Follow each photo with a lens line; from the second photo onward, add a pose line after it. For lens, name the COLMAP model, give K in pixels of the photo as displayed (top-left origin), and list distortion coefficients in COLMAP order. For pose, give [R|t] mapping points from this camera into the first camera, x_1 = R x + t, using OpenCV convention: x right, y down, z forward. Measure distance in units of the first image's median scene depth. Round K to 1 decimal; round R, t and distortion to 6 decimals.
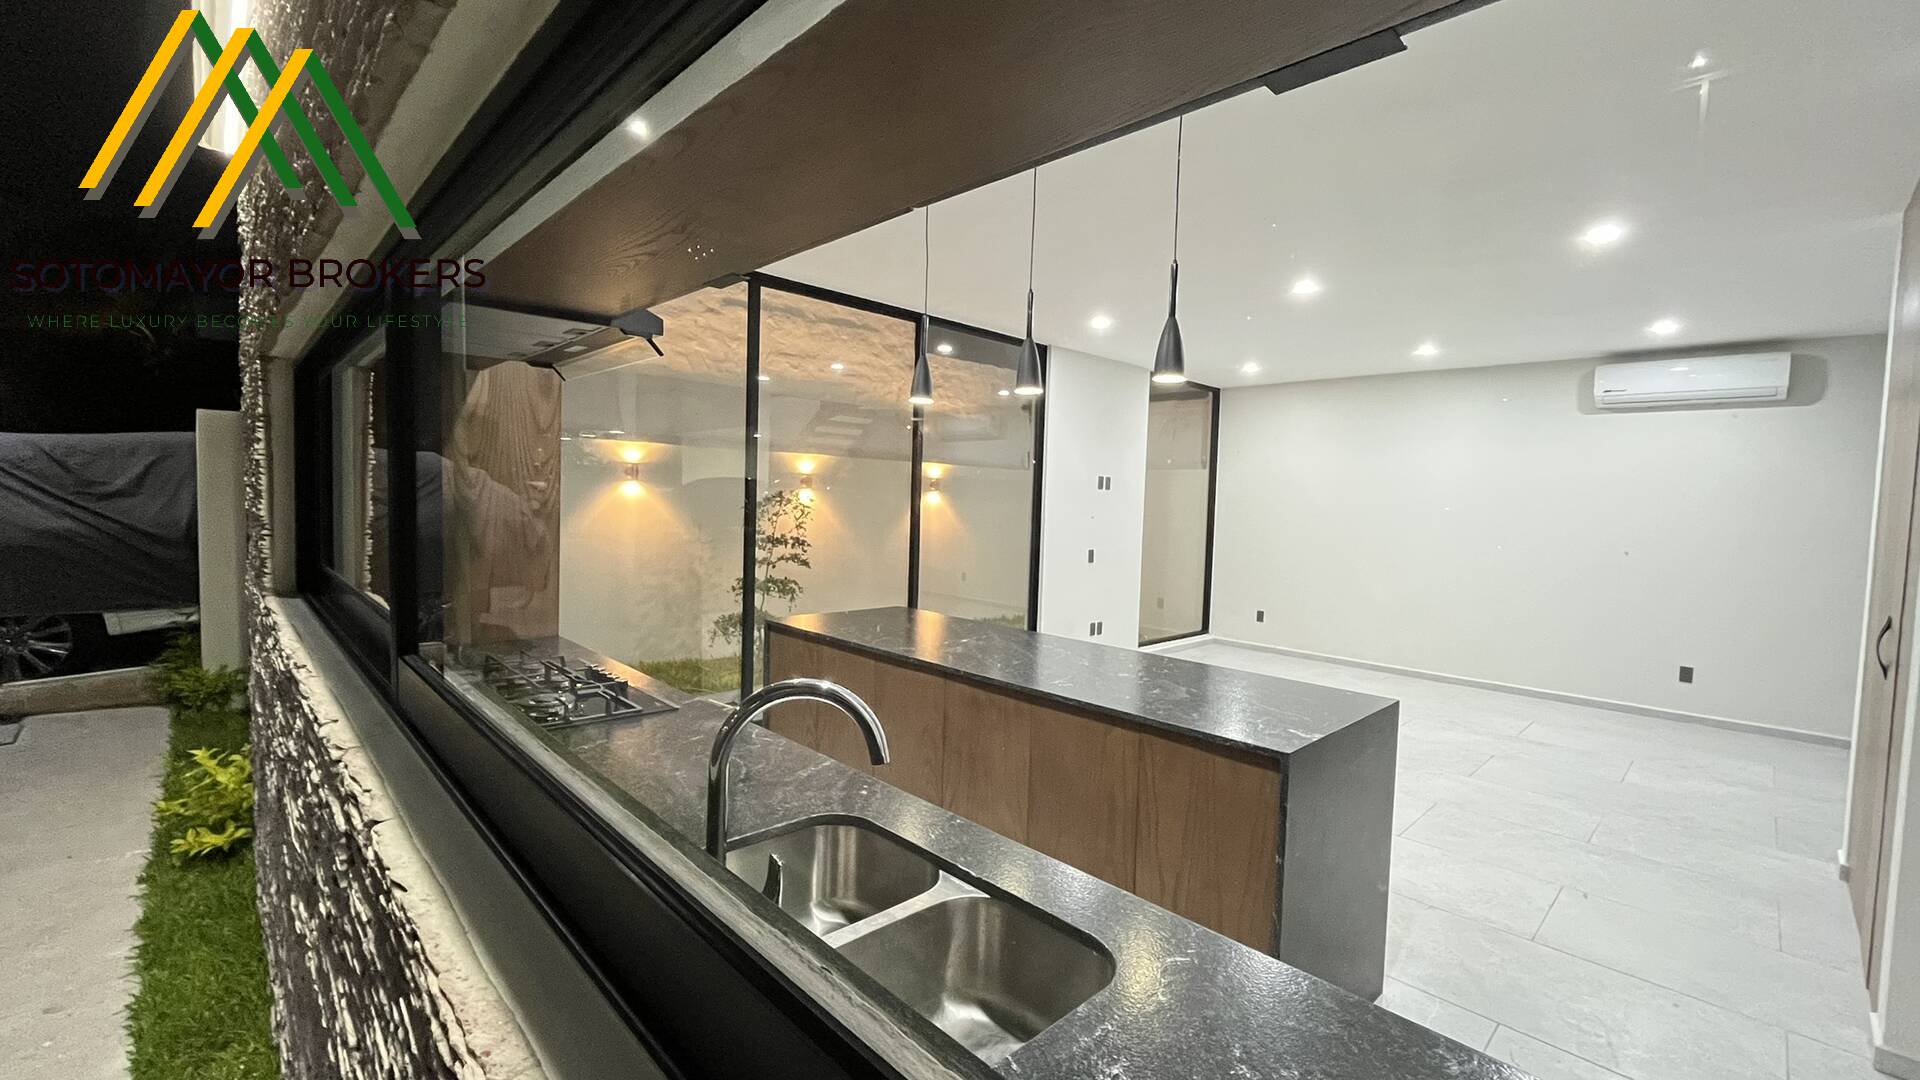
lens RADIAL K [[781.0, 0, 954.6], [0, 781.0, 543.8], [0, 0, 1]] dist [-0.004192, 0.000193]
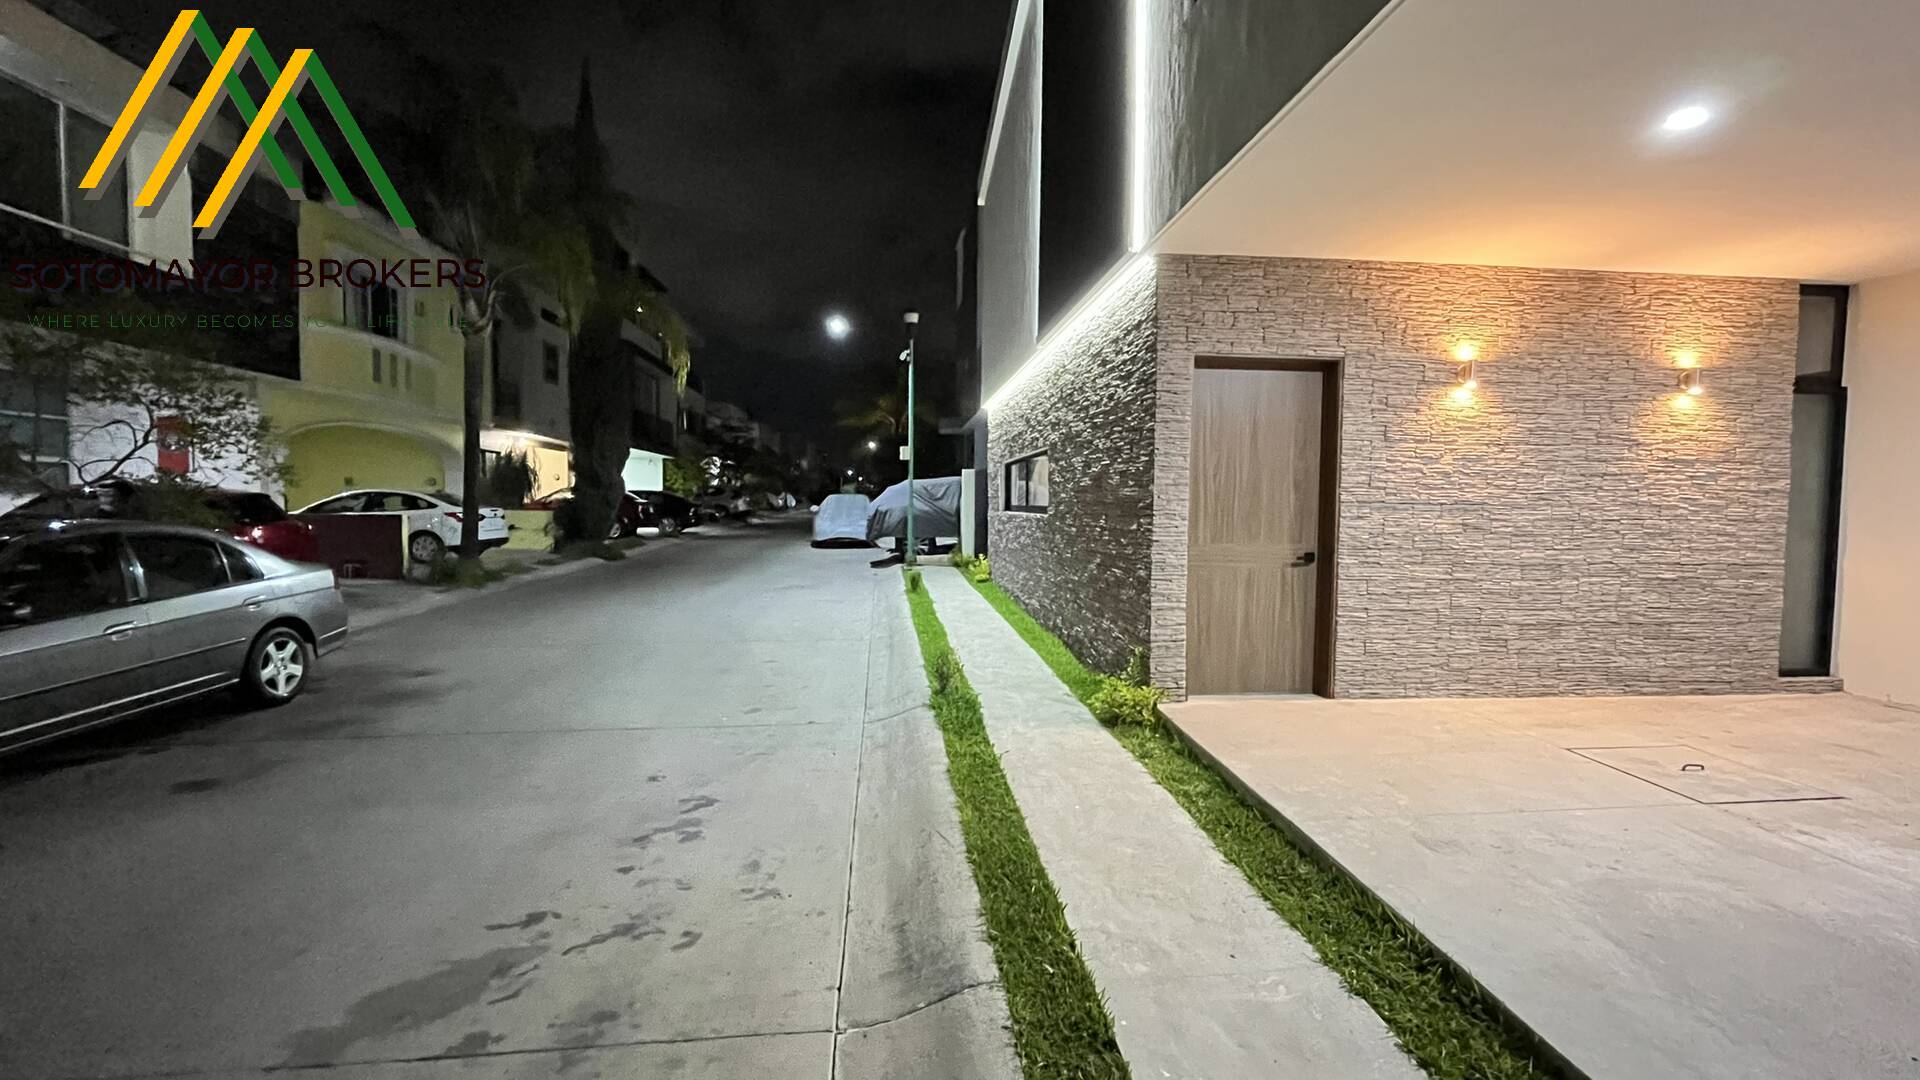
lens RADIAL K [[781.0, 0, 956.9], [0, 781.0, 537.8], [0, 0, 1]] dist [-0.004192, 0.000193]
pose [[0.786362, 0.015774, -0.617565, 0.408333], [-0.035598, 0.999170, -0.019807, 0.071955], [0.616739, 0.037560, 0.786271, -0.649236]]
